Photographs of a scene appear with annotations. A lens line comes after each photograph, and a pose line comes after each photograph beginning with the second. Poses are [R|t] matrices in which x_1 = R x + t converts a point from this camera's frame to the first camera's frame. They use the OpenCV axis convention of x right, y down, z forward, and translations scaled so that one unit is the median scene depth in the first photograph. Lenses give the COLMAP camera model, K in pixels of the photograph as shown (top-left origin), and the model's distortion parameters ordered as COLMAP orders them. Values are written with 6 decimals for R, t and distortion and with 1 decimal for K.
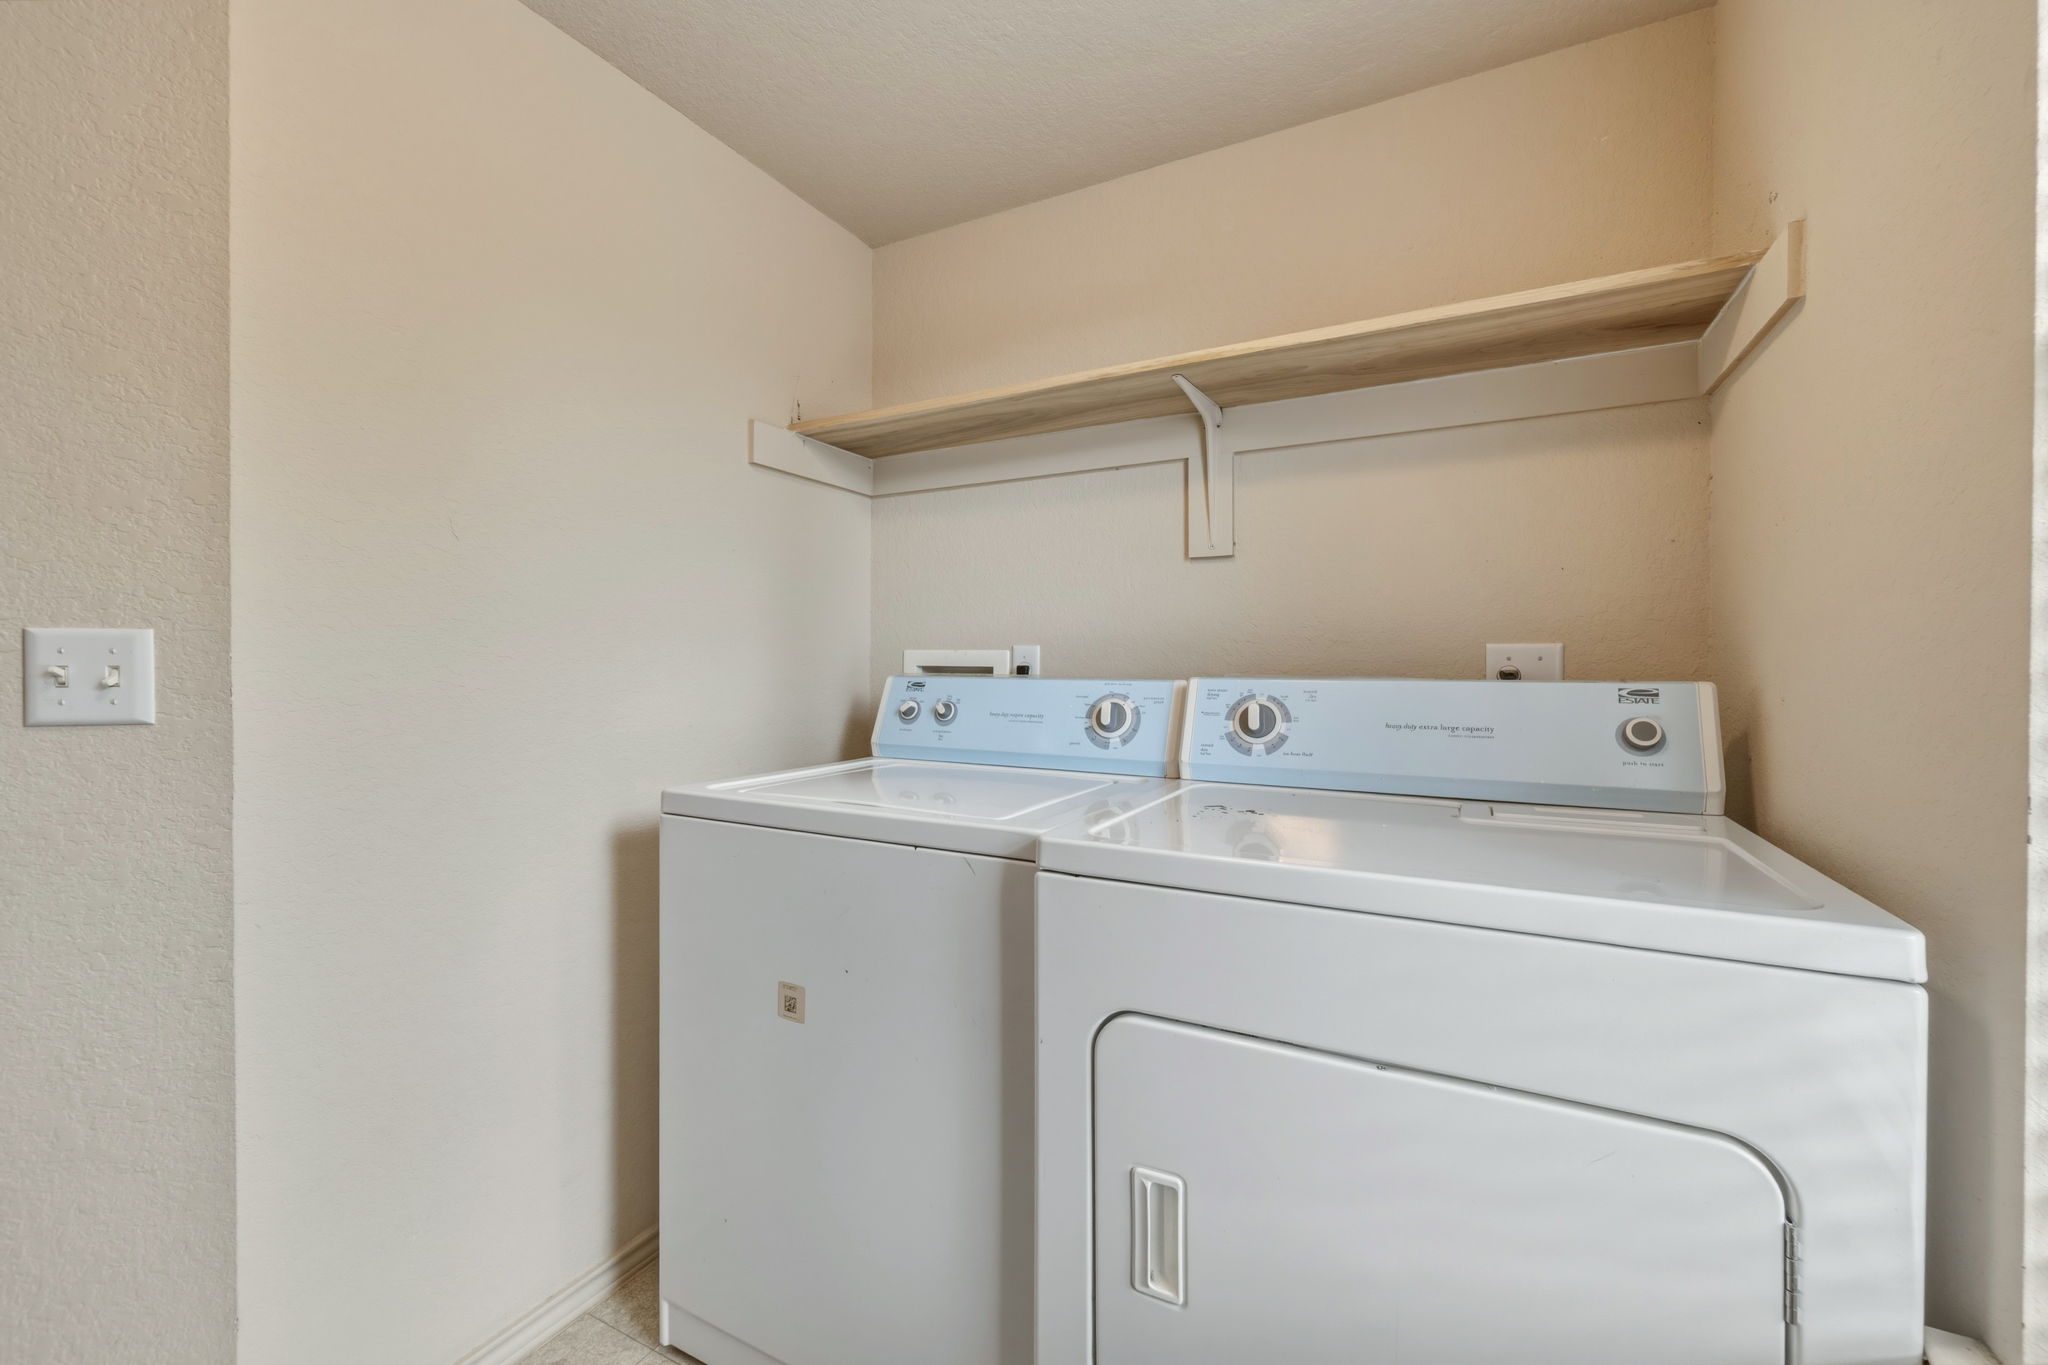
lens RADIAL K [[804.8, 0, 1034.9], [0, 804.8, 675.0], [0, 0, 1]] dist [0.002139, 0.000240]
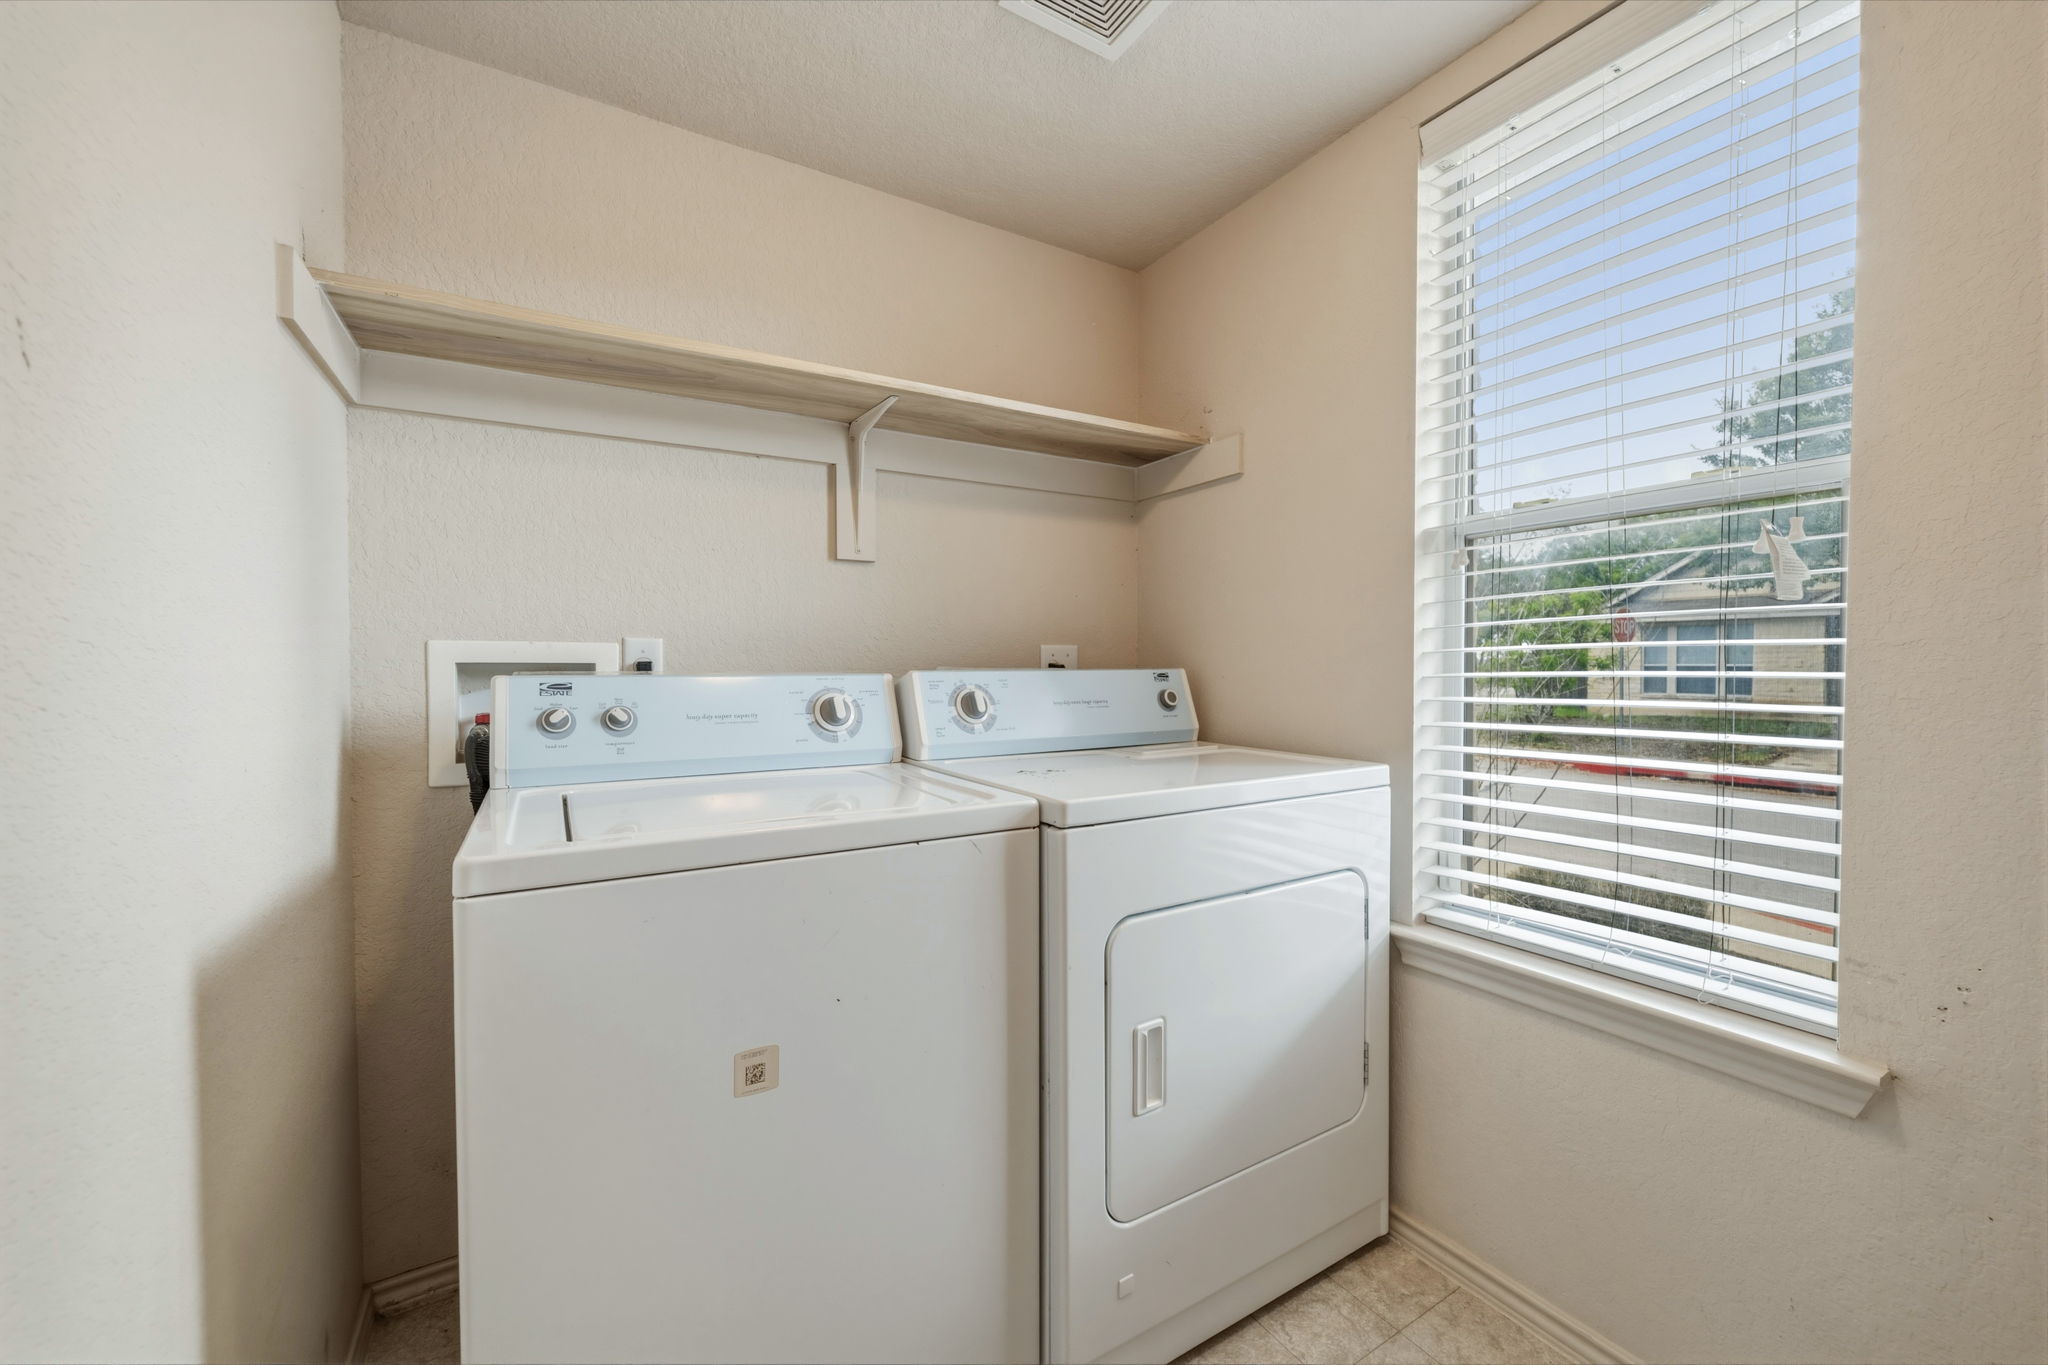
lens RADIAL K [[802.2, 0, 1039.9], [0, 802.2, 679.7], [0, 0, 1]] dist [-0.000049, -0.000143]
pose [[0.521300, -0.022566, 0.853075, -0.682104], [0.014295, 0.999741, 0.017710, -0.001753], [-0.853253, 0.002963, 0.521488, 0.265842]]
